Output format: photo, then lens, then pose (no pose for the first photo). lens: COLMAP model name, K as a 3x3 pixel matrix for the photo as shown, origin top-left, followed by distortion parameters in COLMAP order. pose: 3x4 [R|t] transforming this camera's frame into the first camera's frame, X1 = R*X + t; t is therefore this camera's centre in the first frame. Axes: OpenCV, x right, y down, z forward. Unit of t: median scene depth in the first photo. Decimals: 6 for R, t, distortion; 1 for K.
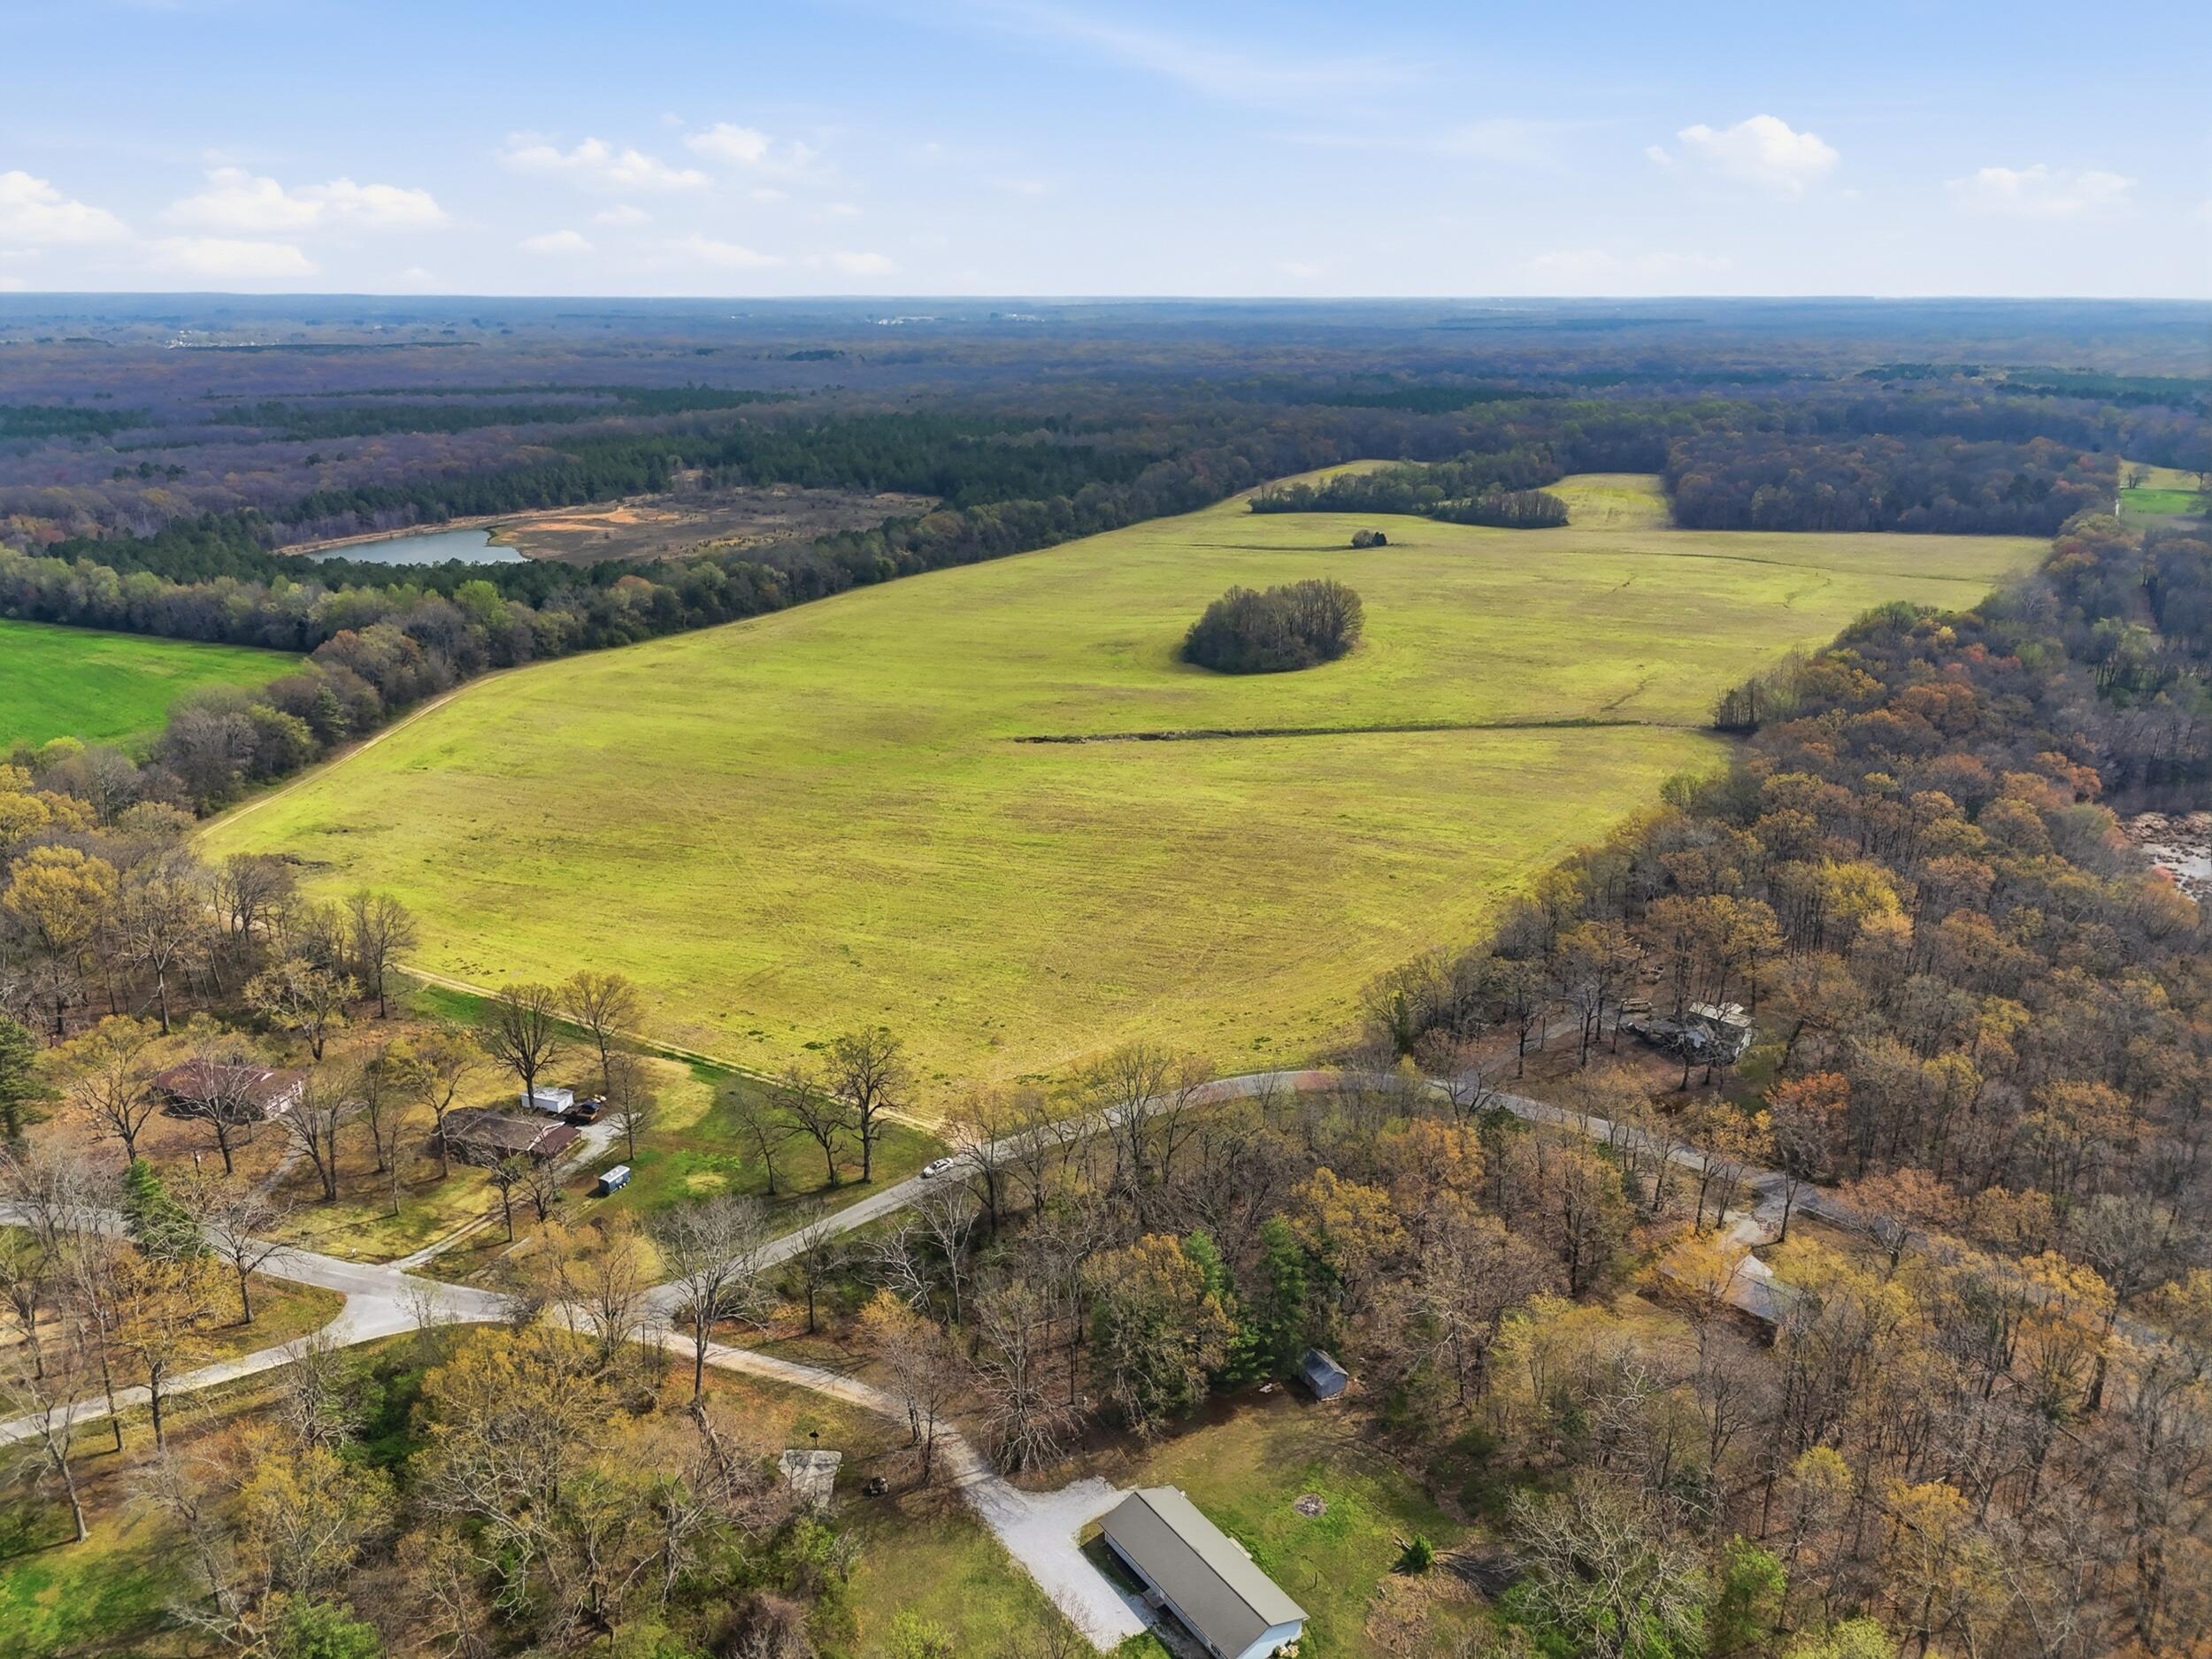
lens RADIAL K [[1624.3, 0, 1106.0], [0, 1624.3, 829.5], [0, 0, 1]] dist [0.094155, -0.082310]
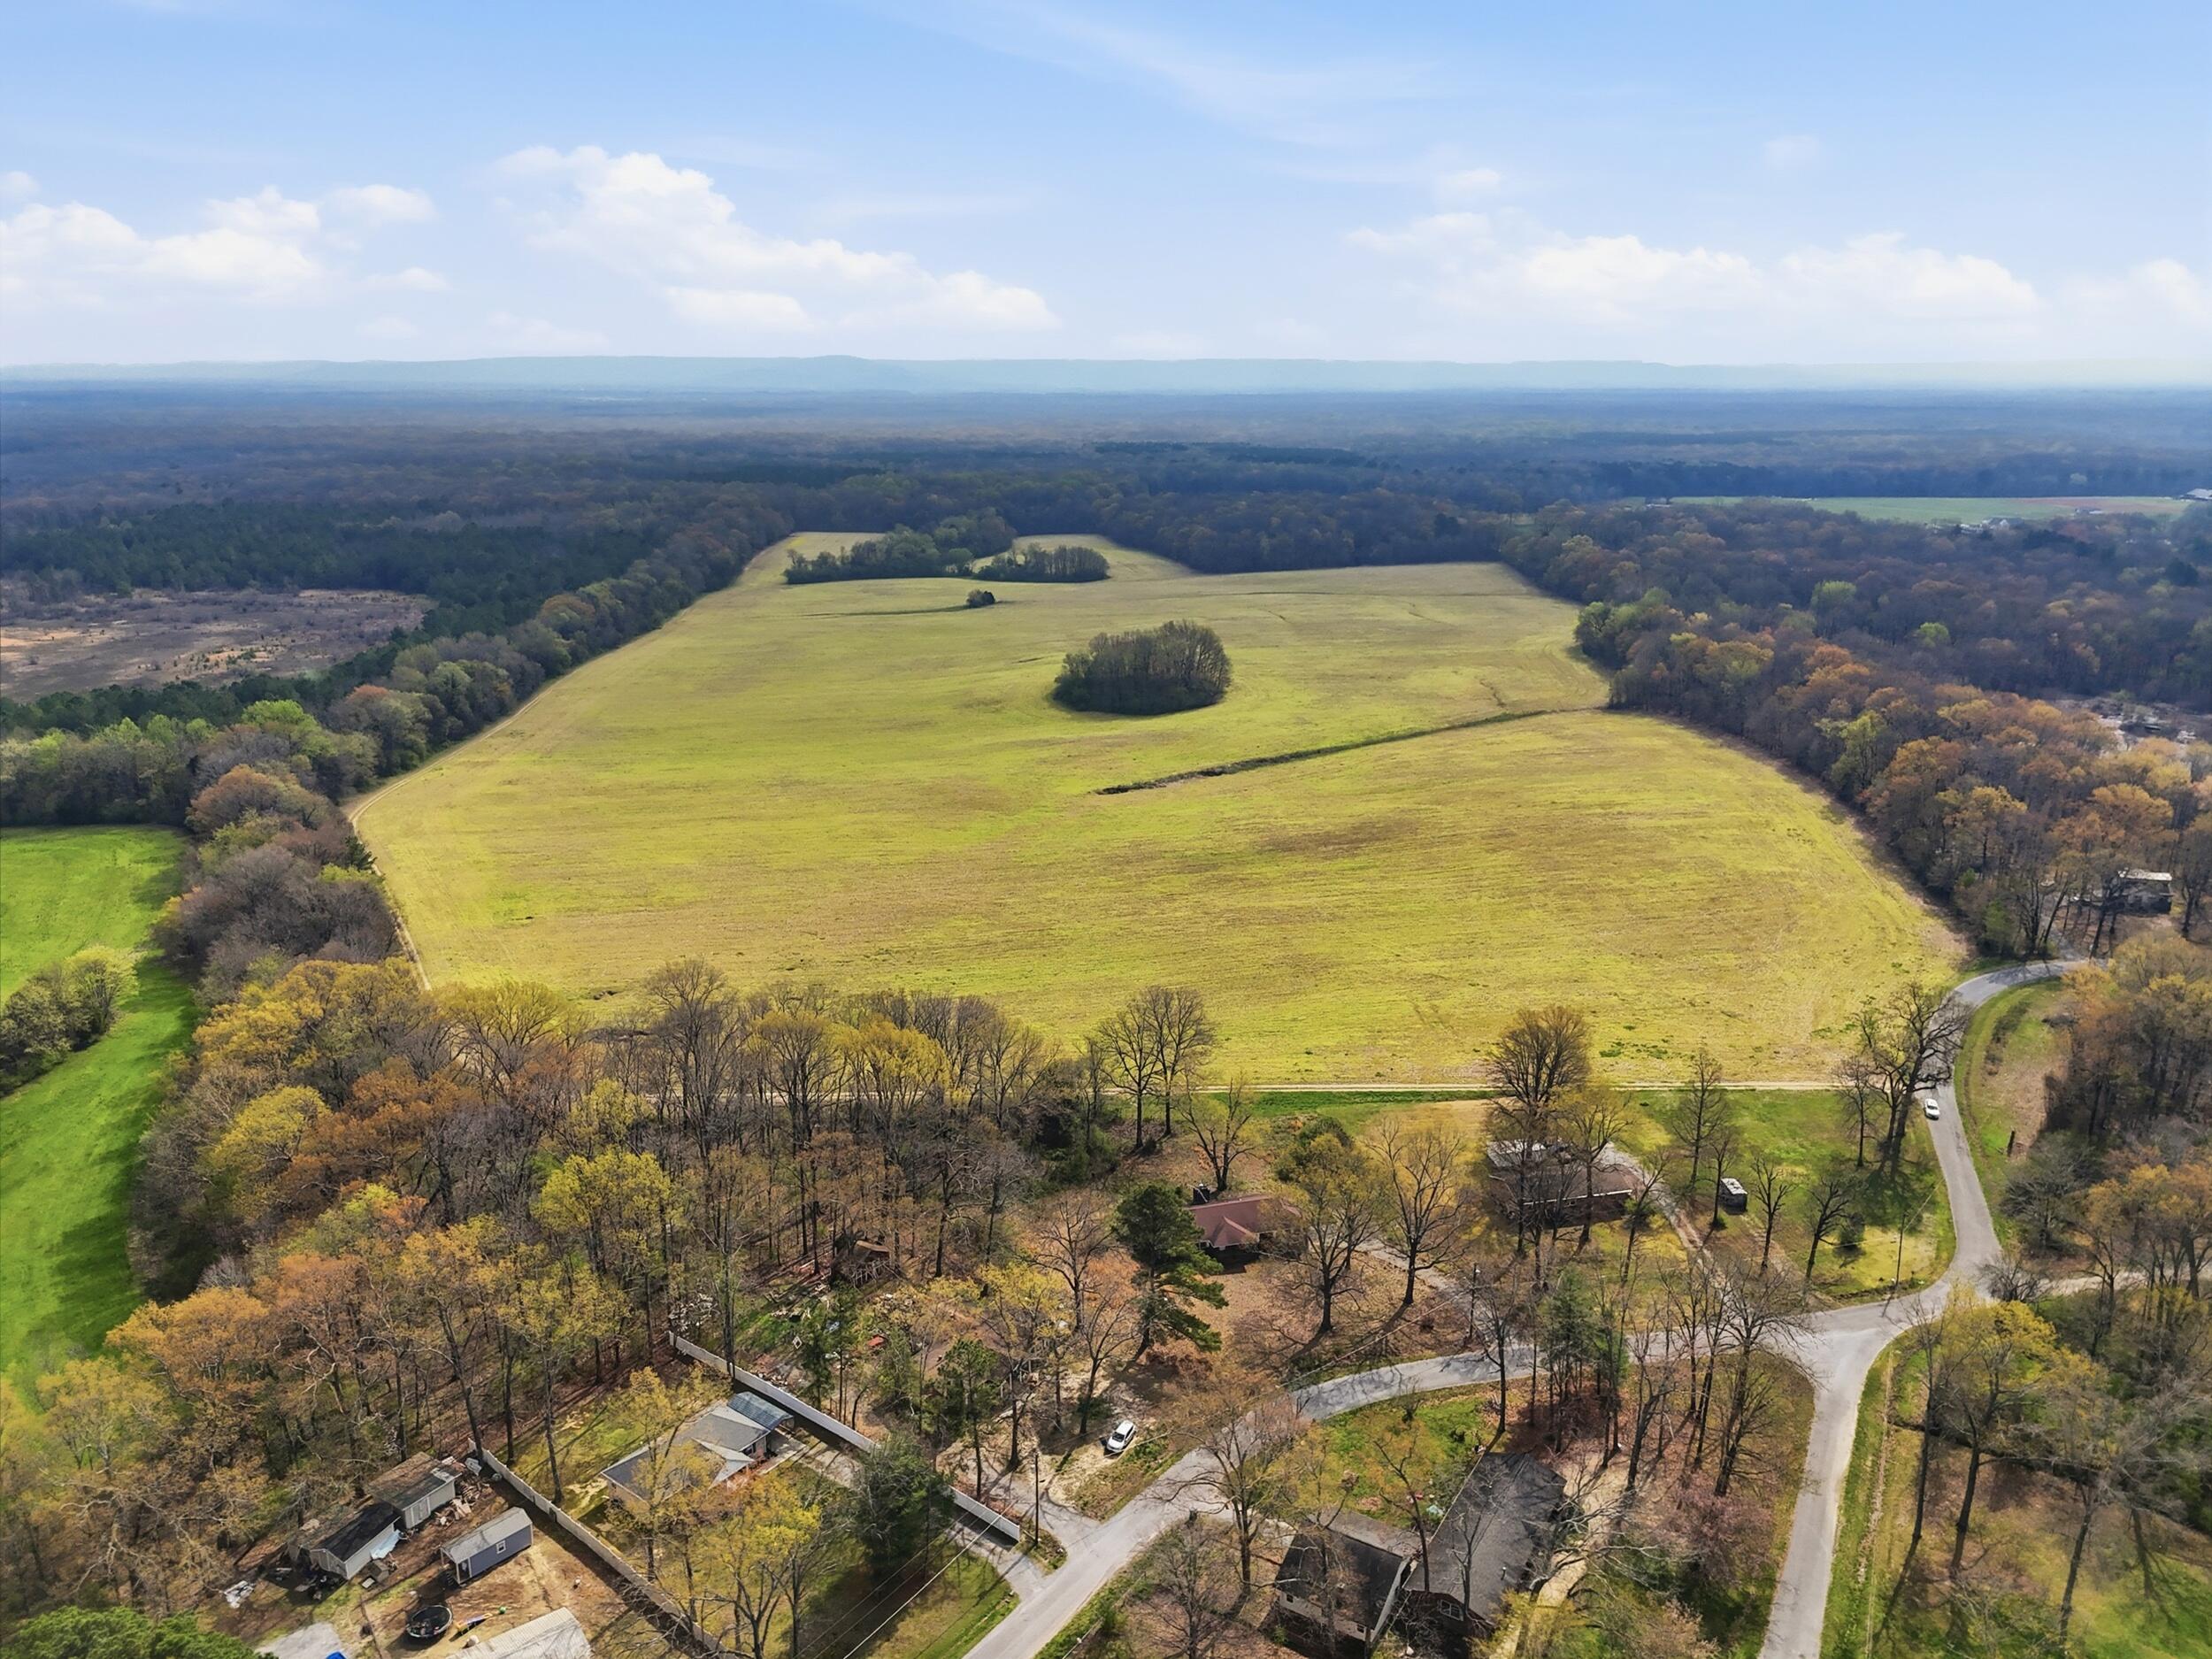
lens RADIAL K [[1624.3, 0, 1106.0], [0, 1624.3, 829.5], [0, 0, 1]] dist [0.094155, -0.082310]
pose [[0.847228, -0.139584, 0.512562, -0.423843], [0.165469, 0.986203, -0.004940, -0.021732], [-0.504801, 0.088999, 0.858636, 0.128638]]
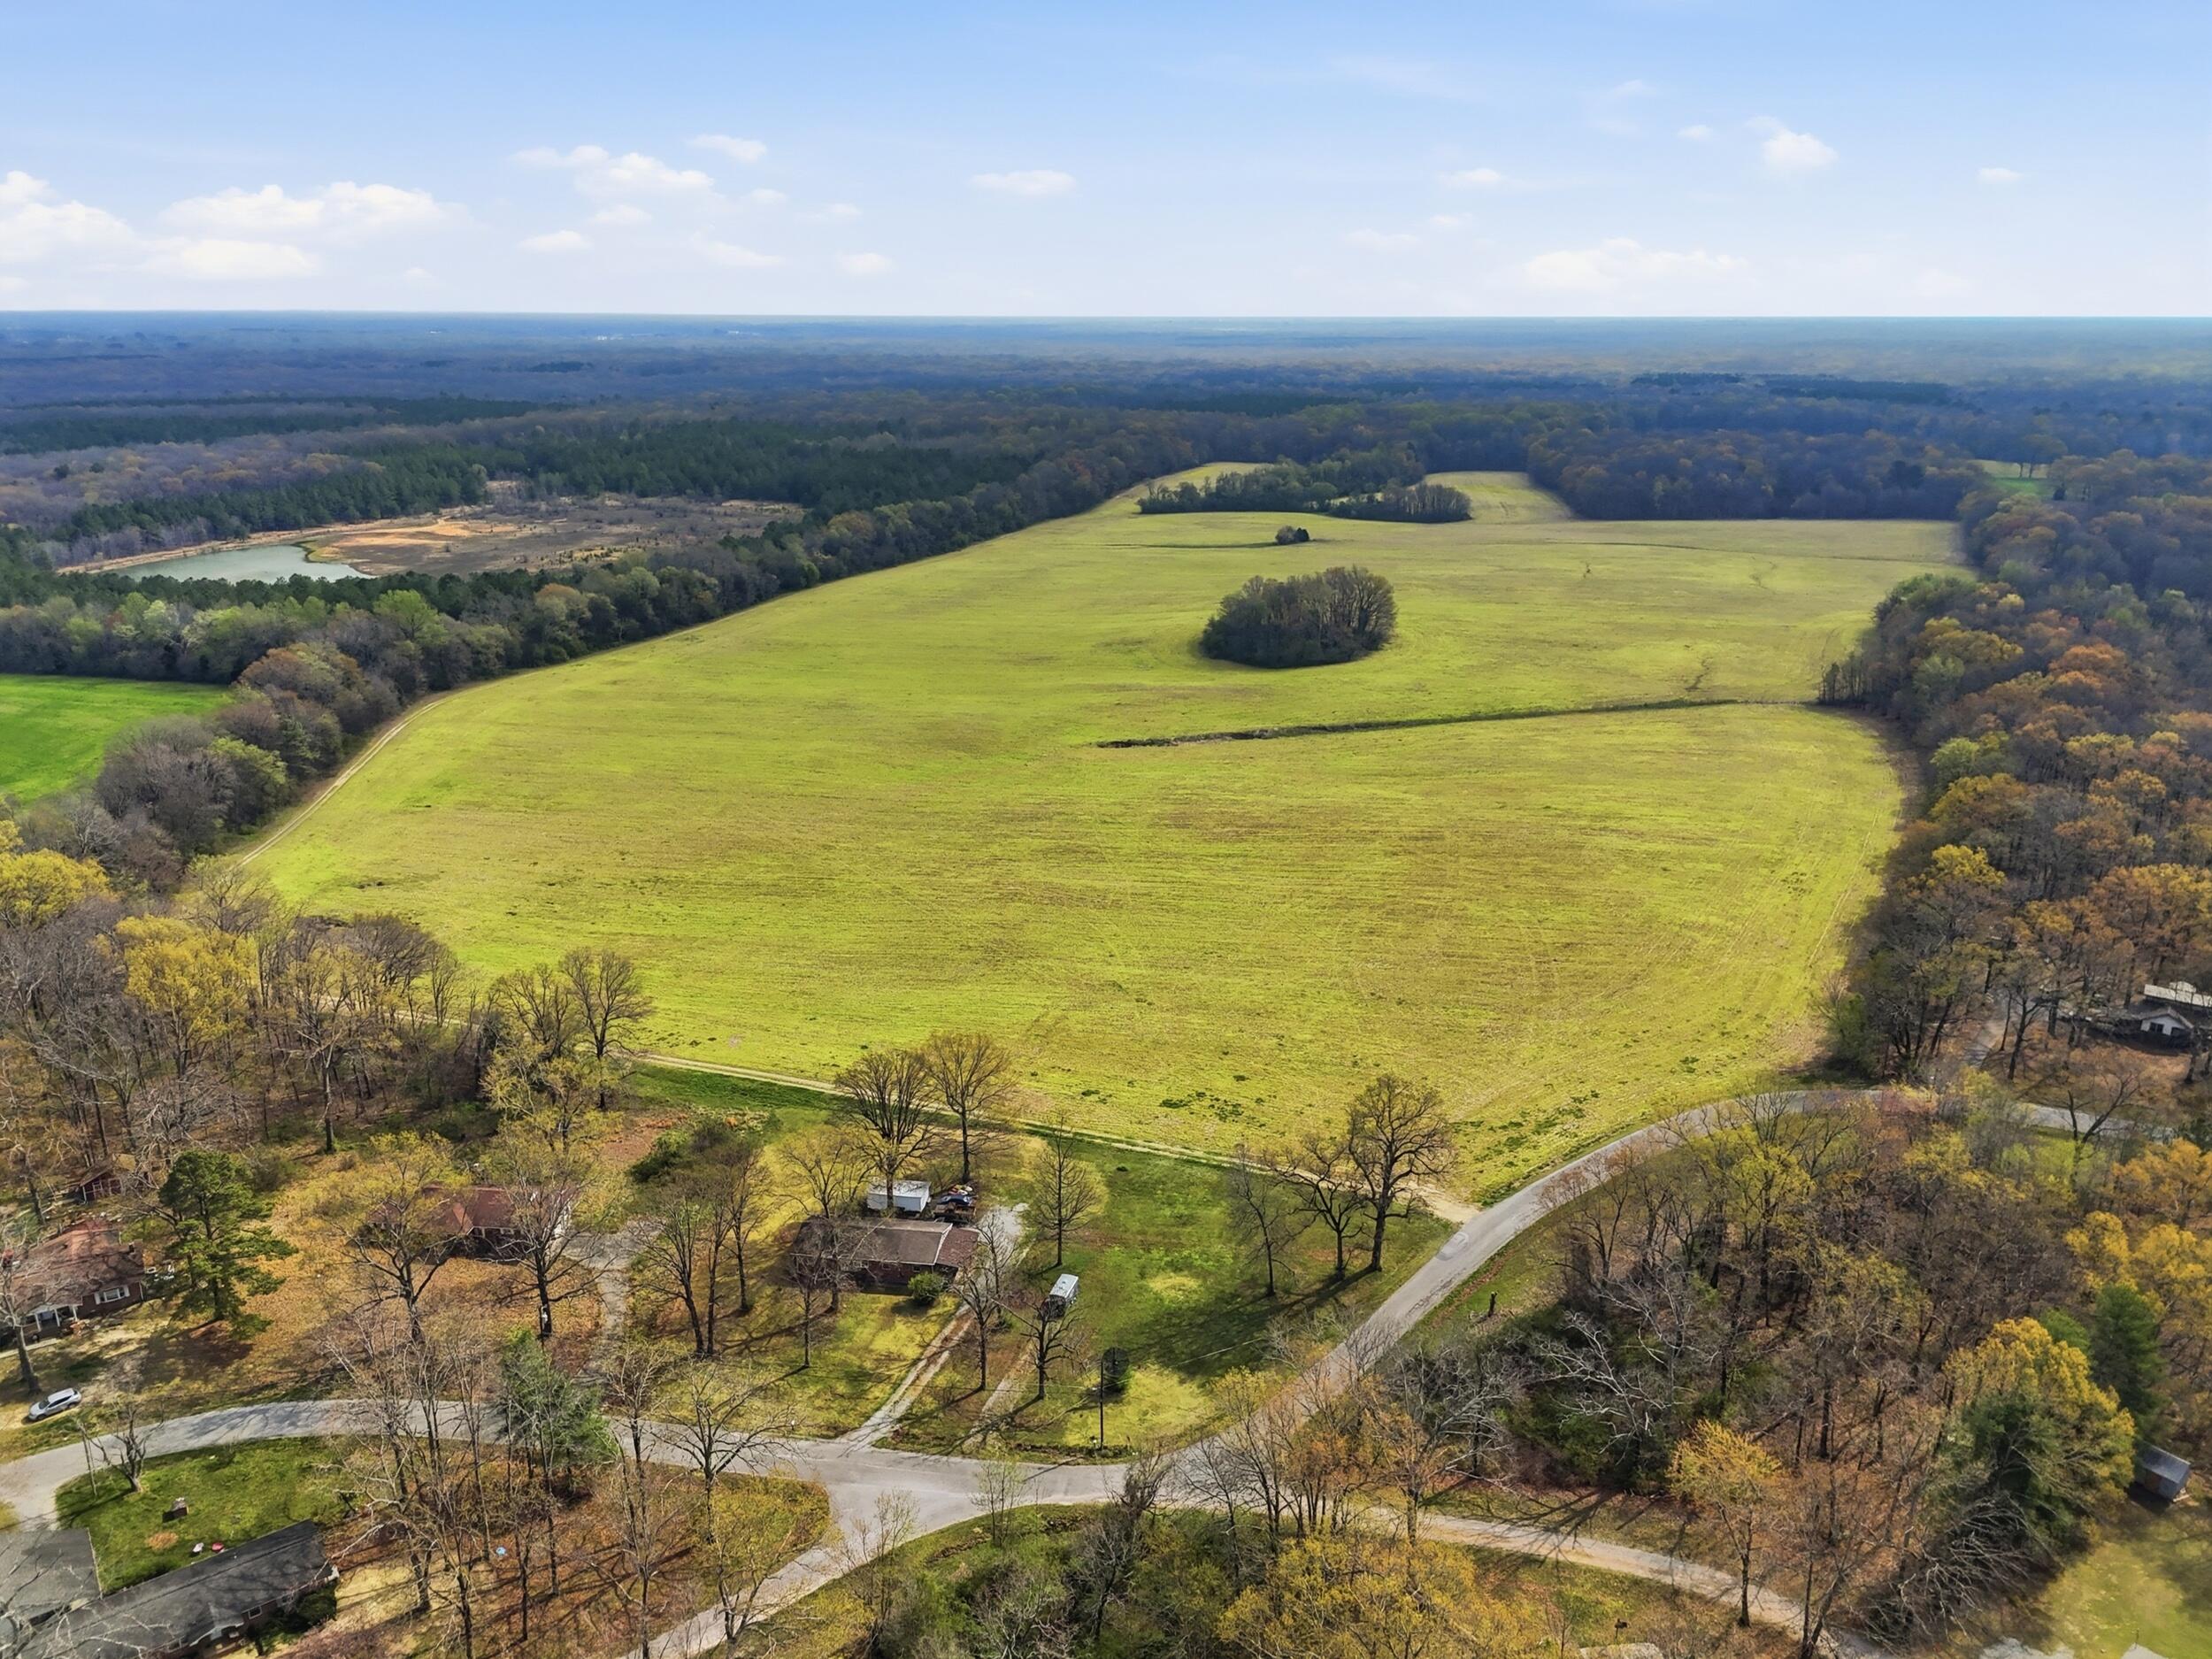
lens RADIAL K [[1624.3, 0, 1106.0], [0, 1624.3, 829.5], [0, 0, 1]] dist [0.094155, -0.082310]
pose [[0.985297, -0.048838, 0.163723, -0.154903], [0.050917, 0.998667, -0.008523, -0.000454], [-0.163088, 0.016734, 0.986470, 0.085859]]
